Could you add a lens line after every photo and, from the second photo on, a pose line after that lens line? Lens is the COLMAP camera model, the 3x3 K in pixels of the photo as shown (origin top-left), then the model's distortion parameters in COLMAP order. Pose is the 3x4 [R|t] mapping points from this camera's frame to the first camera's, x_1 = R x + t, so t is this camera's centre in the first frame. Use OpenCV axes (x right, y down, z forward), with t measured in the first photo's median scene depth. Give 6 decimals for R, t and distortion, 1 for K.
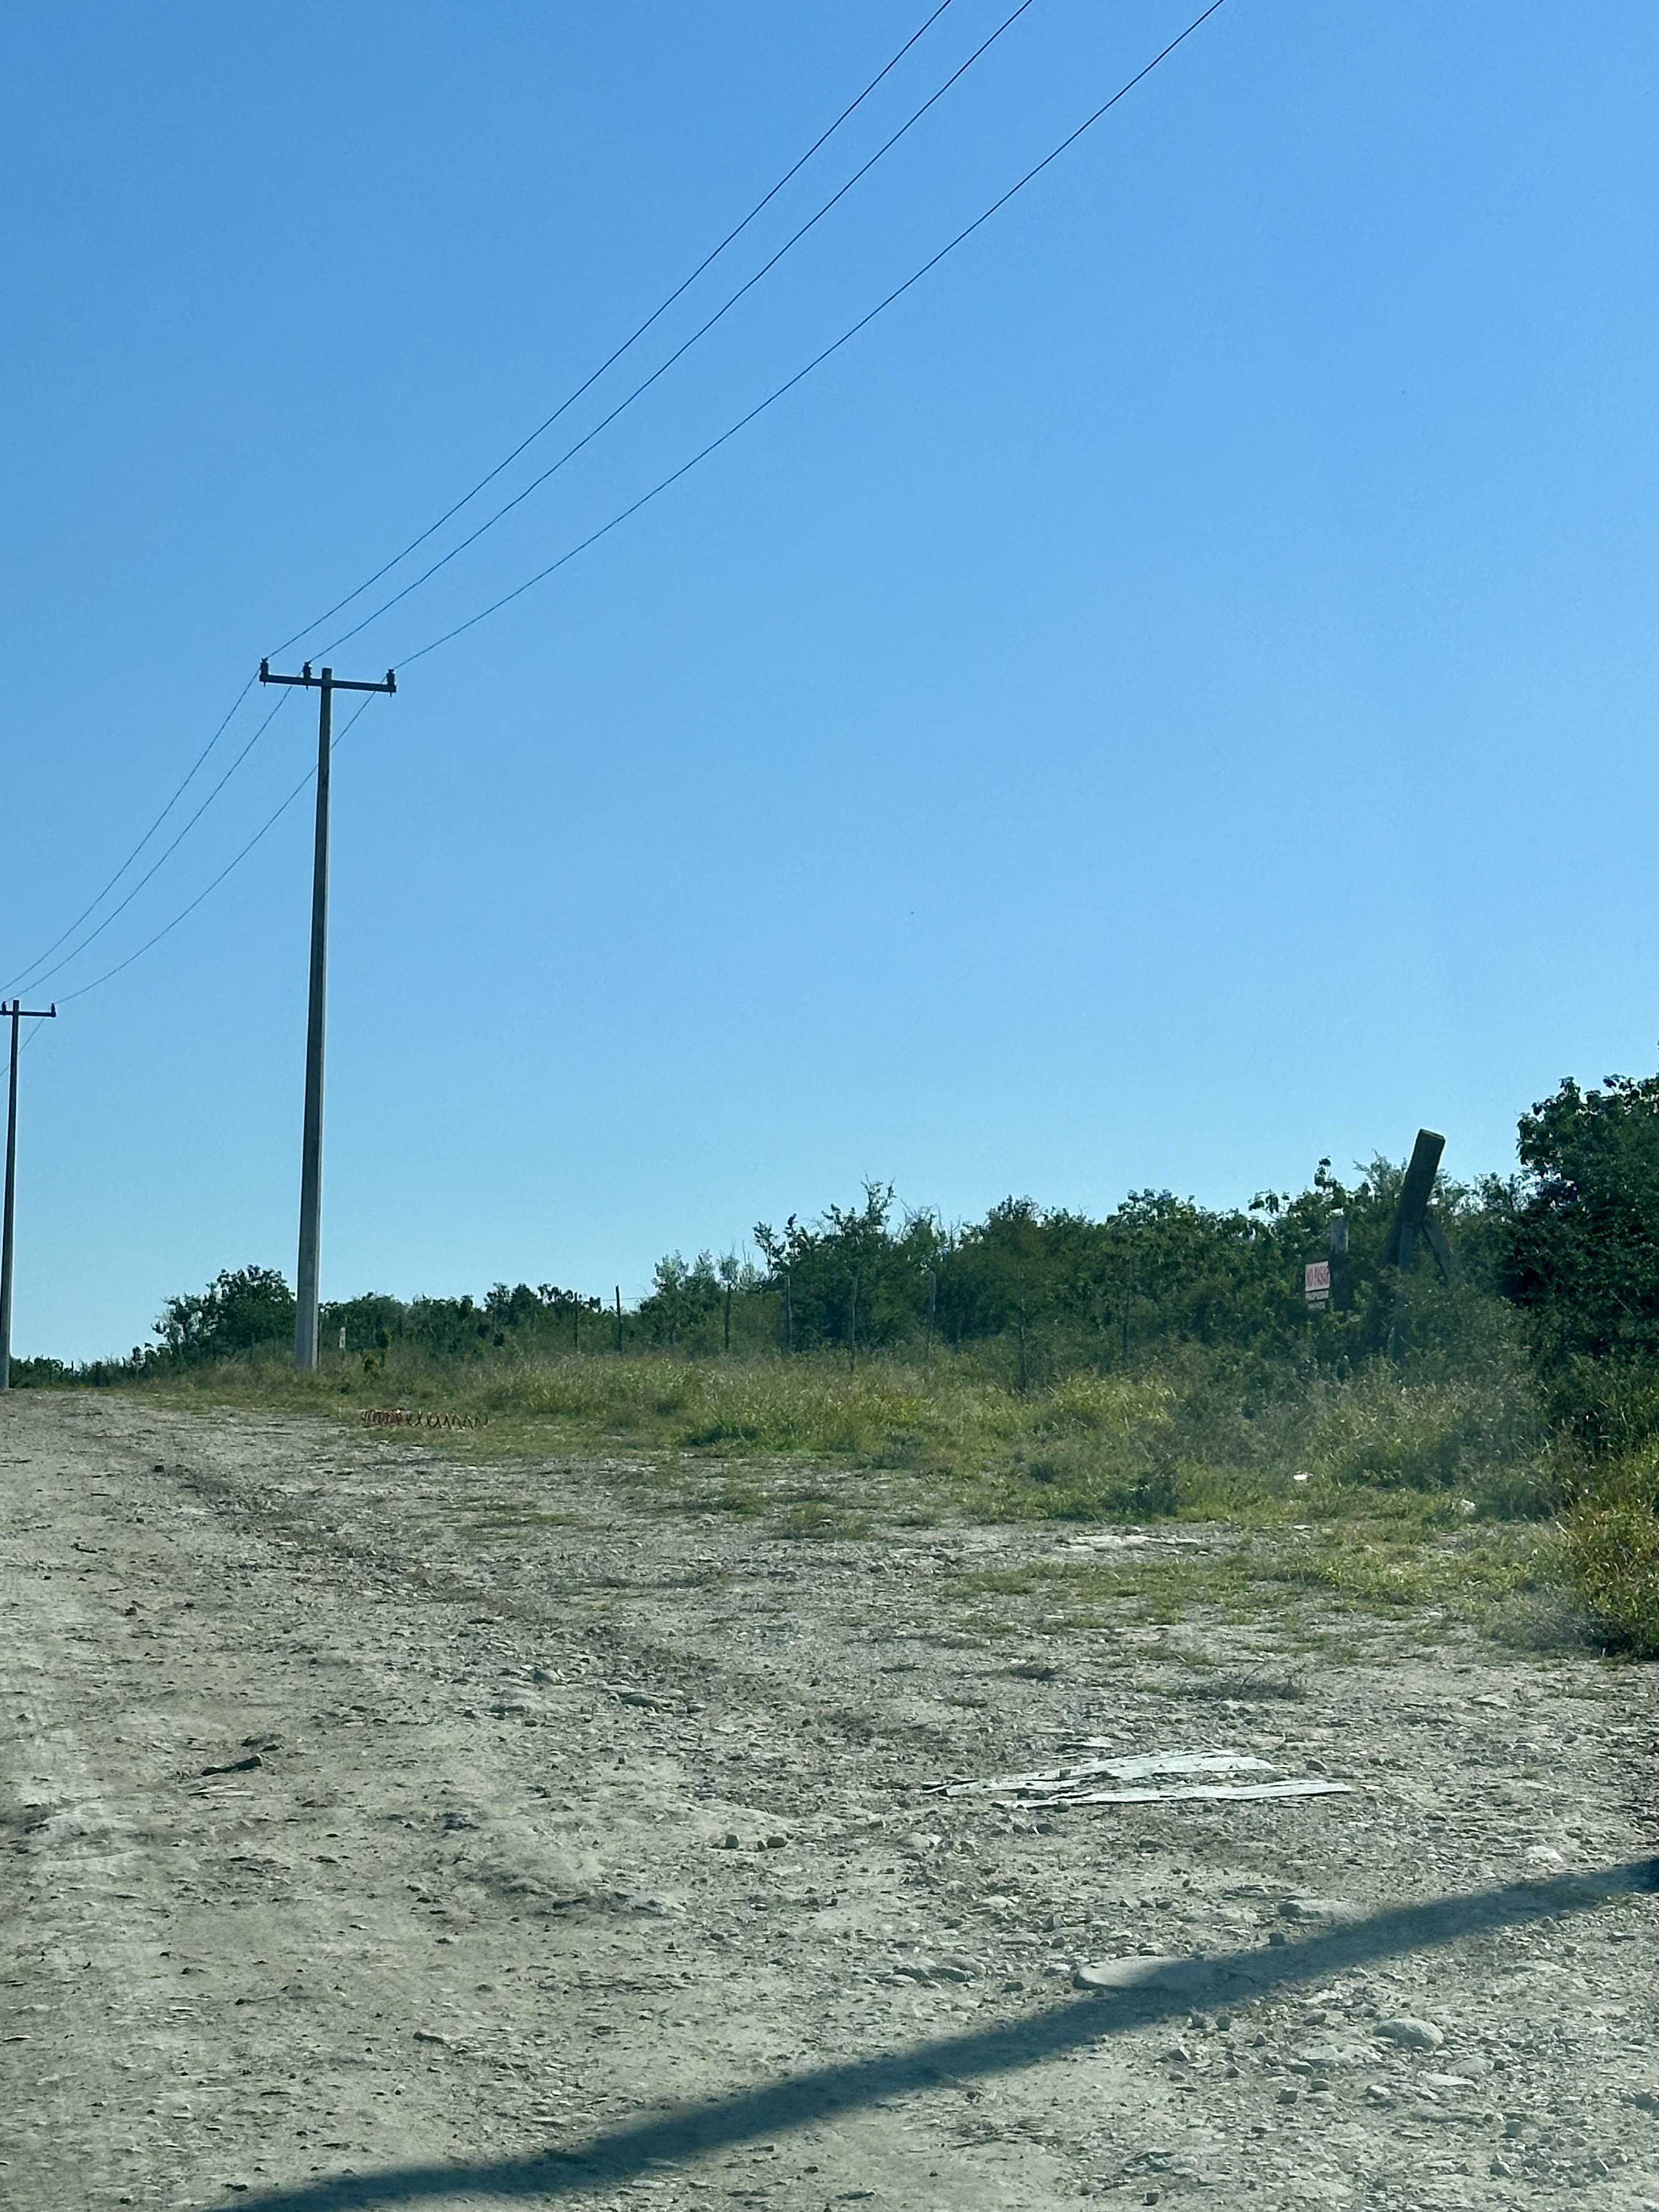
lens RADIAL K [[4445.9, 0, 830.2], [0, 4445.9, 1106.3], [0, 0, 1]] dist [0.008794, 0.000000]
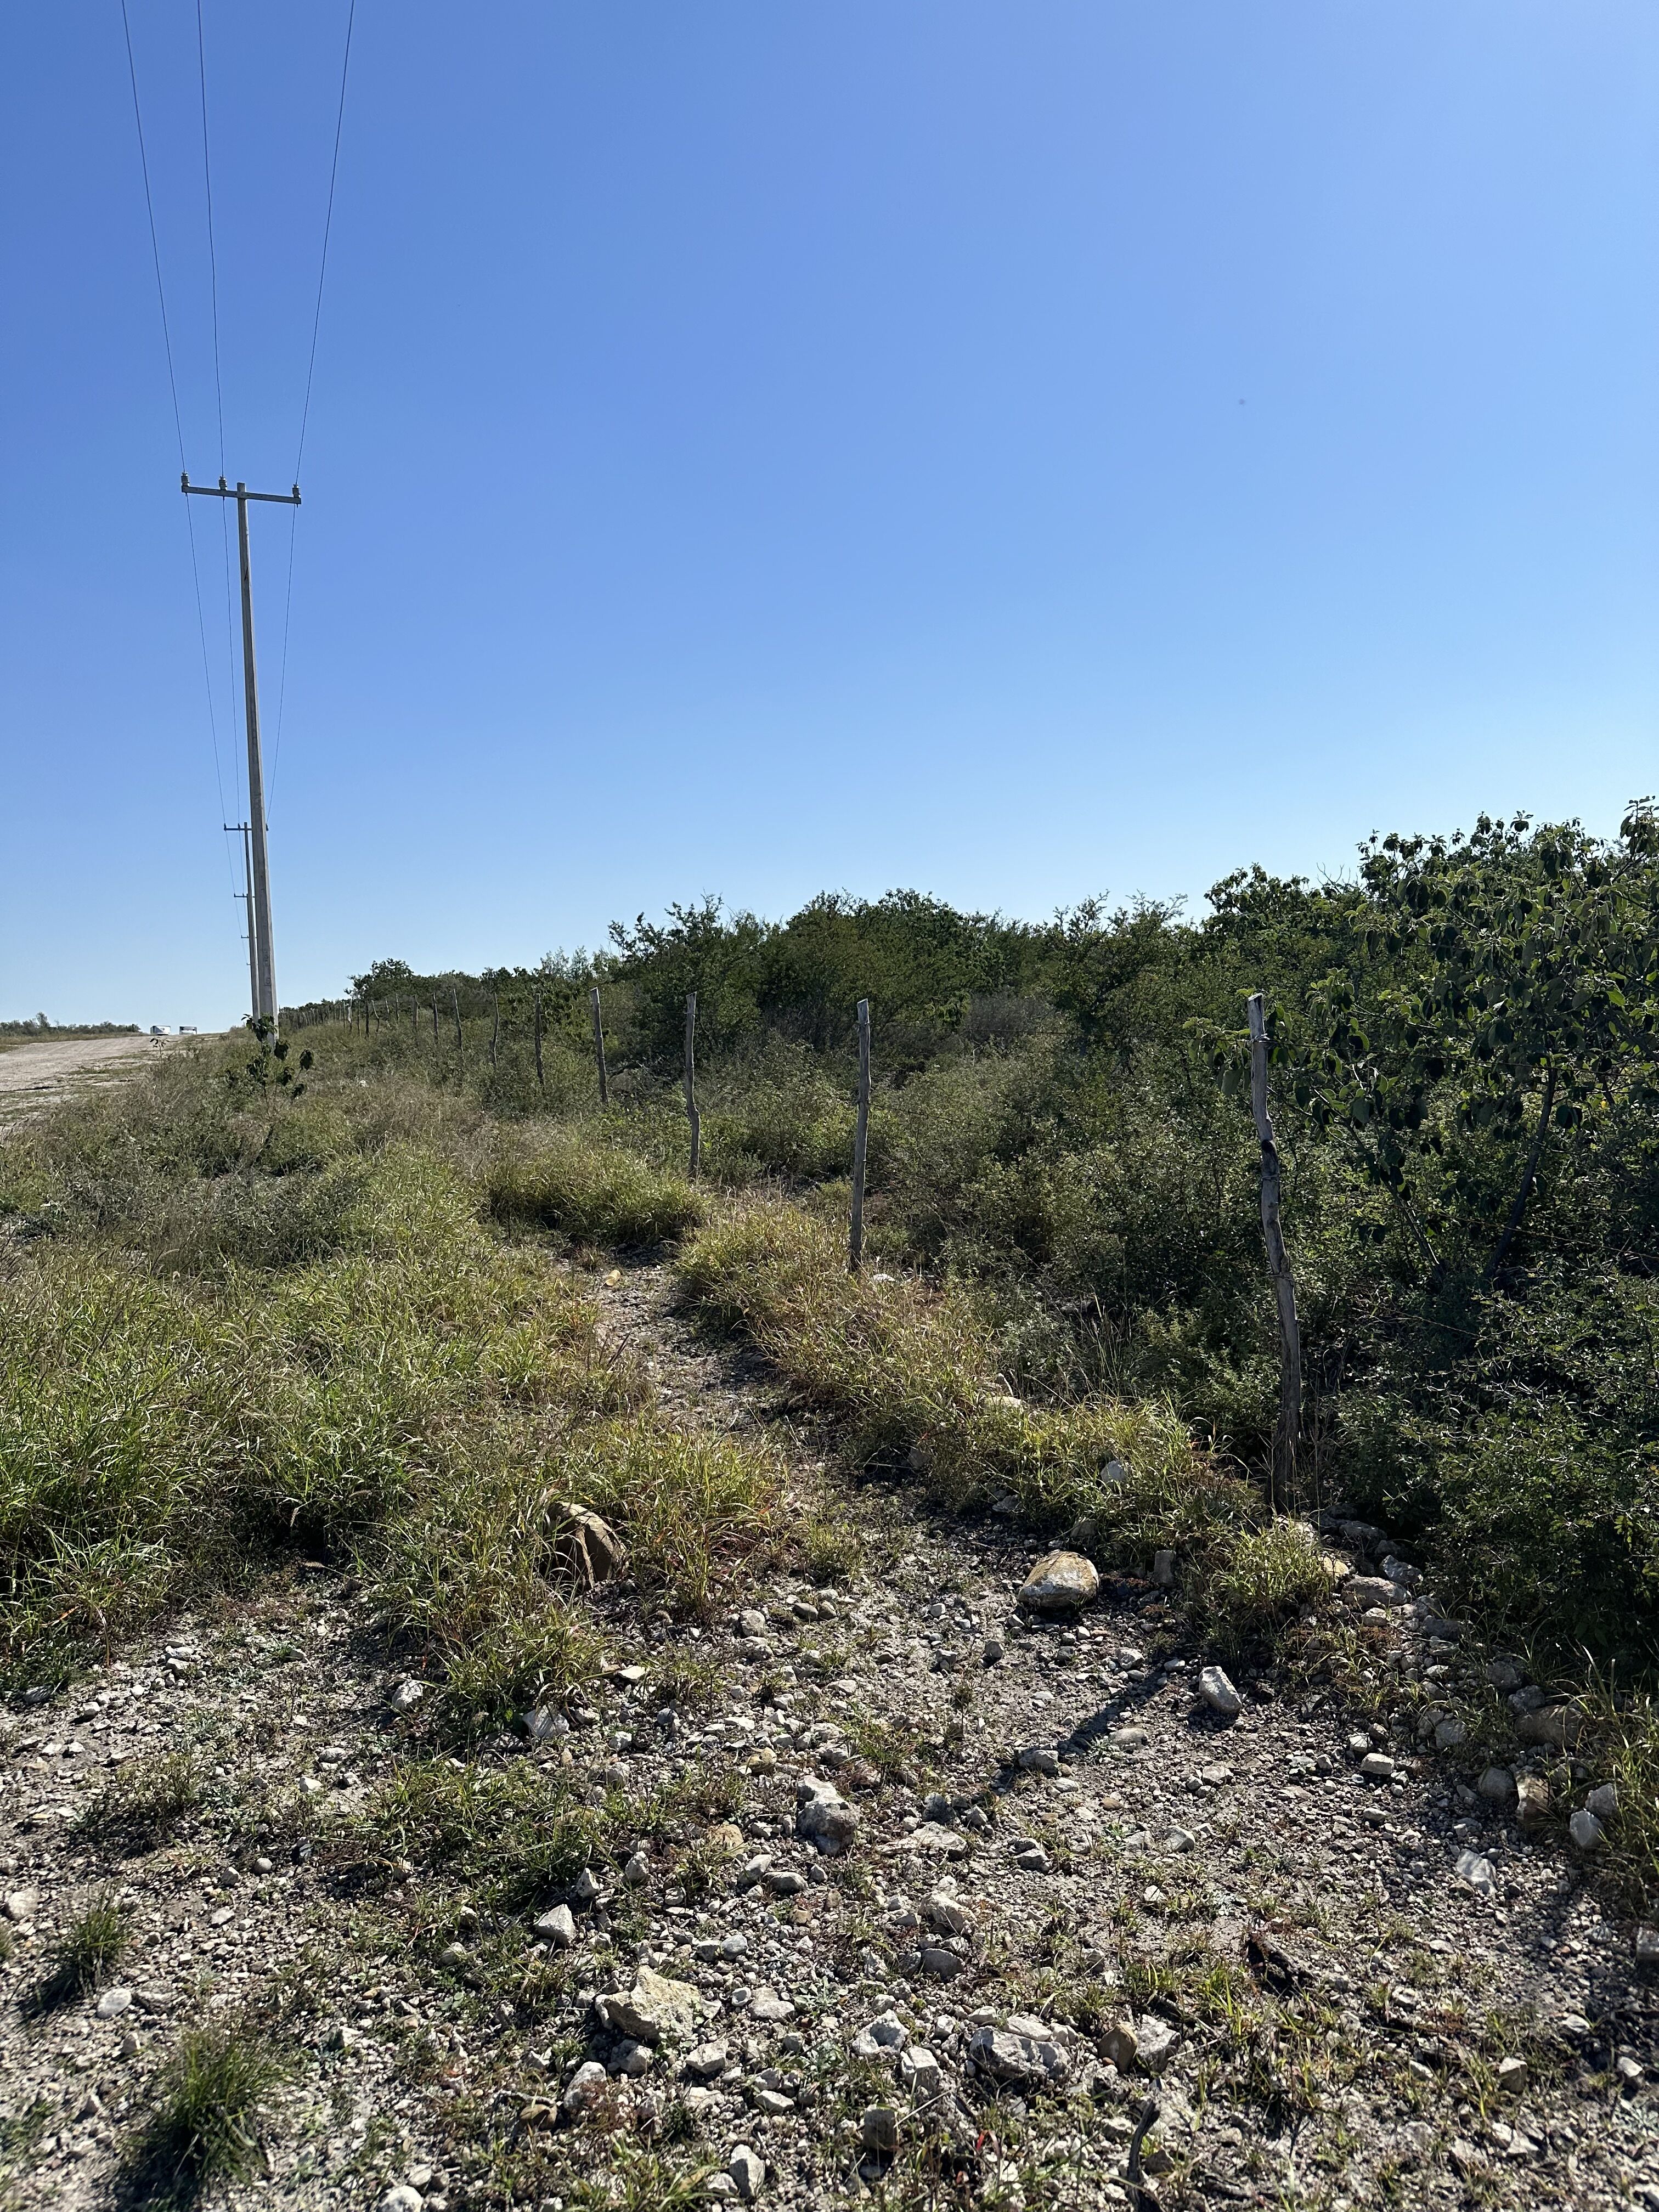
lens RADIAL K [[1542.4, 0, 841.7], [0, 1542.4, 1102.2], [0, 0, 1]] dist [0.004294, -0.000208]
pose [[0.994395, -0.052240, 0.091924, 0.003711], [0.038782, 0.989030, 0.142531, 0.016248], [-0.098362, -0.138167, 0.985513, 0.541471]]
